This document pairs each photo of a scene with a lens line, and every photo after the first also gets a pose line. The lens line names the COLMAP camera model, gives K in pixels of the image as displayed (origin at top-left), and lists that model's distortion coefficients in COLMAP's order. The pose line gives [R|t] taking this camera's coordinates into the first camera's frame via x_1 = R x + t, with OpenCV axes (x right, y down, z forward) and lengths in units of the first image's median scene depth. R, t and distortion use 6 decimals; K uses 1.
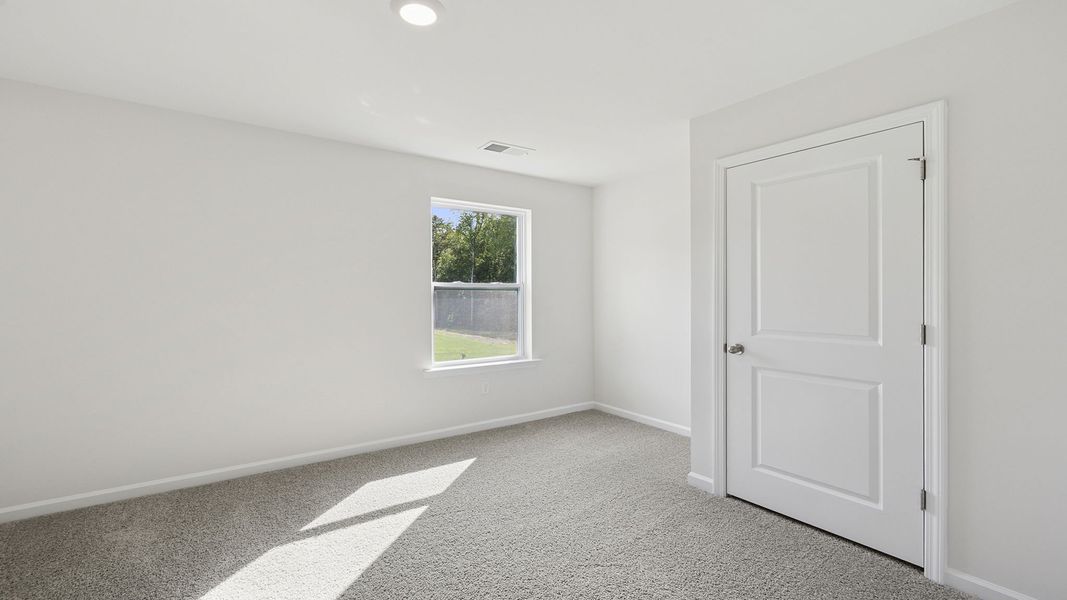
lens RADIAL K [[454.3, 0, 533.8], [0, 454.3, 296.5], [0, 0, 1]] dist [0.001461, 0.000375]
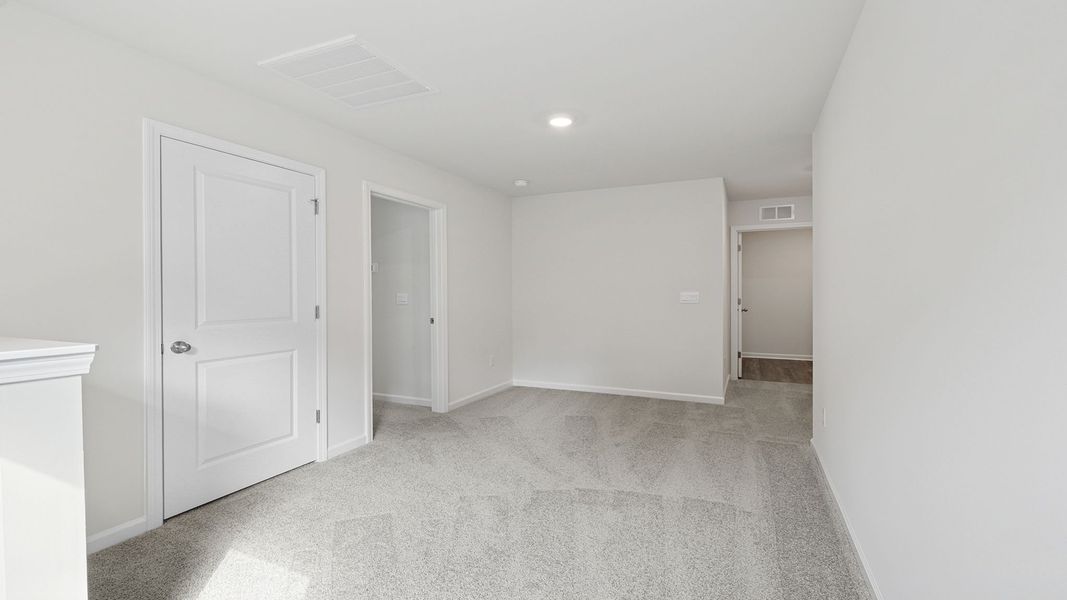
lens RADIAL K [[454.3, 0, 533.8], [0, 454.3, 296.5], [0, 0, 1]] dist [0.001461, 0.000375]
pose [[-0.488221, -0.005256, 0.872704, -0.820726], [0.003671, 0.999961, 0.008076, 0.016839], [-0.872712, 0.007147, -0.488183, 1.019117]]
